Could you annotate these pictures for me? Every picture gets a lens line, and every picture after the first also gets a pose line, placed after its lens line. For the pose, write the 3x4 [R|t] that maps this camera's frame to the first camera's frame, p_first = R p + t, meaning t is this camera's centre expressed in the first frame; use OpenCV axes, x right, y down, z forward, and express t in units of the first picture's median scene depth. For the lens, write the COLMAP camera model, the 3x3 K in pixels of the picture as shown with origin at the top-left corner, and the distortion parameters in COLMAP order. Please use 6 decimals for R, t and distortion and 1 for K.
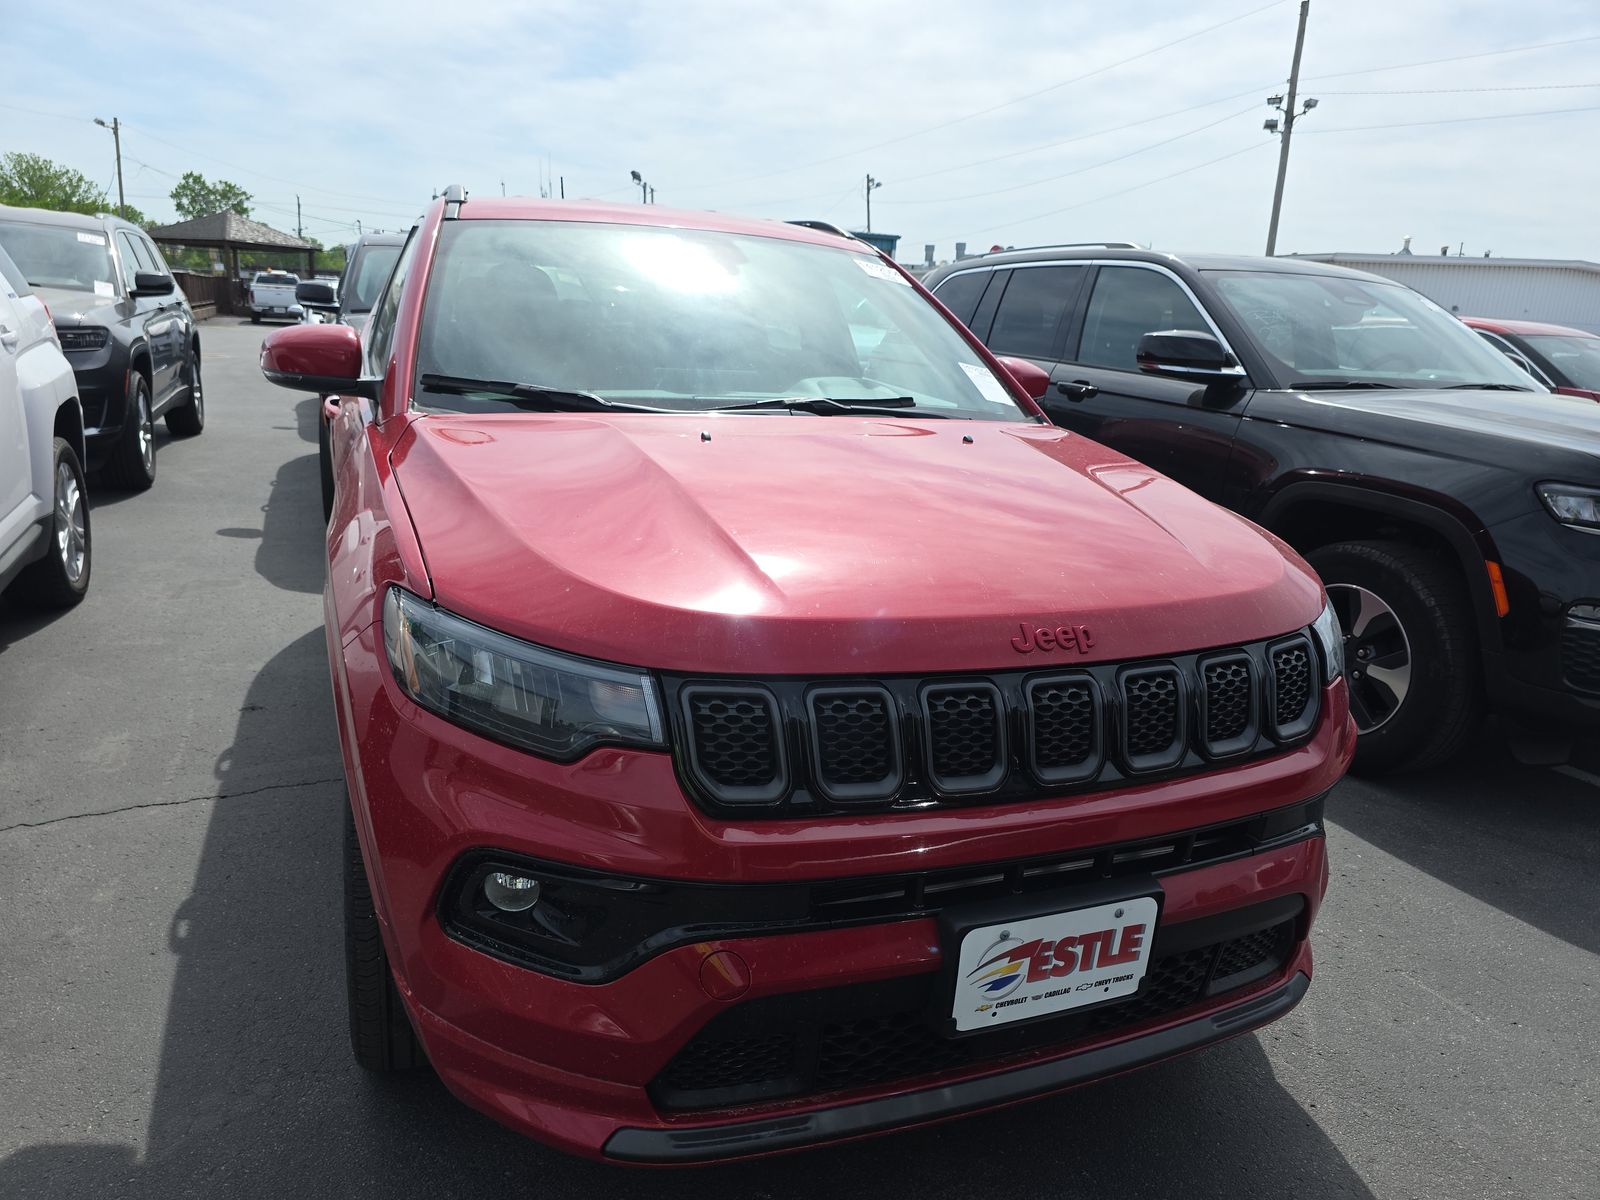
lens RADIAL K [[1071.3, 0, 800.6], [0, 1071.3, 613.8], [0, 0, 1]] dist [0.049173, -0.038177]
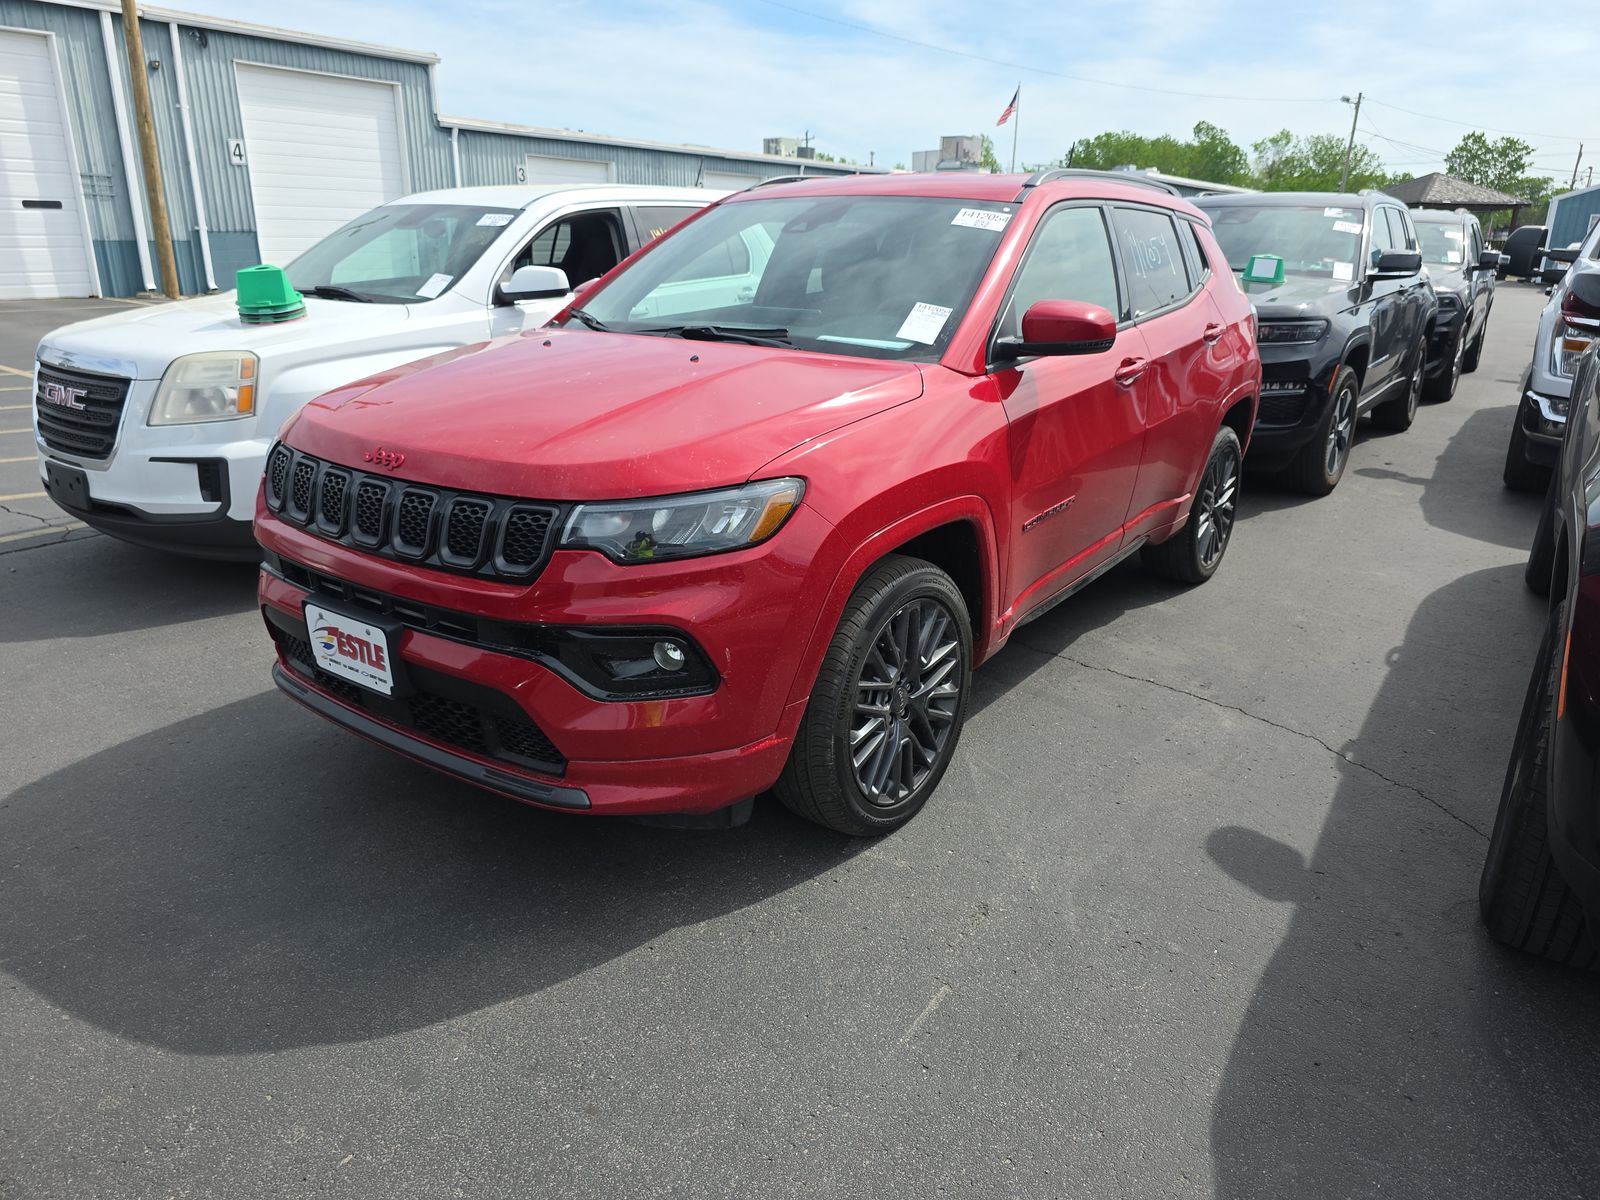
lens RADIAL K [[1071.3, 0, 801.7], [0, 1071.3, 592.0], [0, 0, 1]] dist [0.049173, -0.038177]
pose [[0.529747, 0.221233, -0.818794, 1.157135], [-0.212174, 0.969254, 0.124614, -0.070192], [0.821189, 0.107713, 0.560399, 0.371825]]
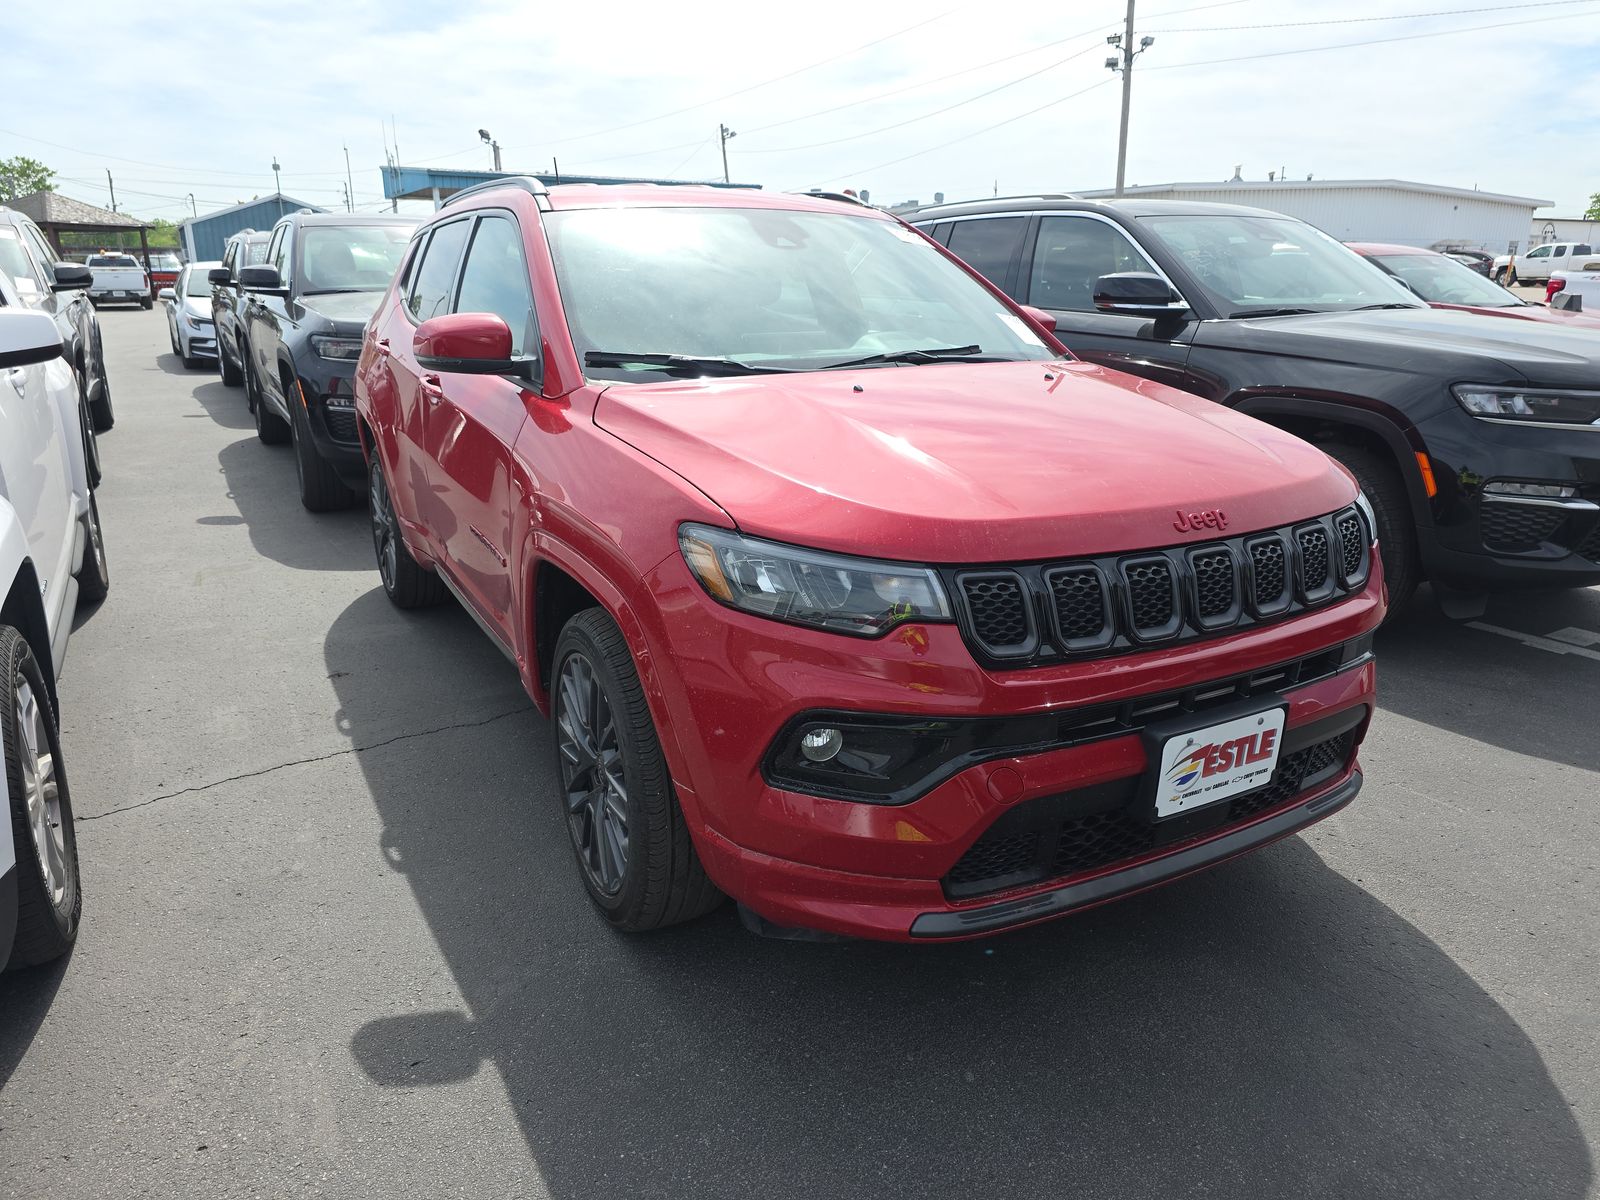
lens RADIAL K [[1071.3, 0, 797.4], [0, 1071.3, 590.2], [0, 0, 1]] dist [0.049173, -0.038177]
pose [[0.990897, -0.085012, 0.104385, -0.239432], [0.082682, 0.996225, 0.026458, 0.019167], [-0.106241, -0.017586, 0.994185, -0.161327]]
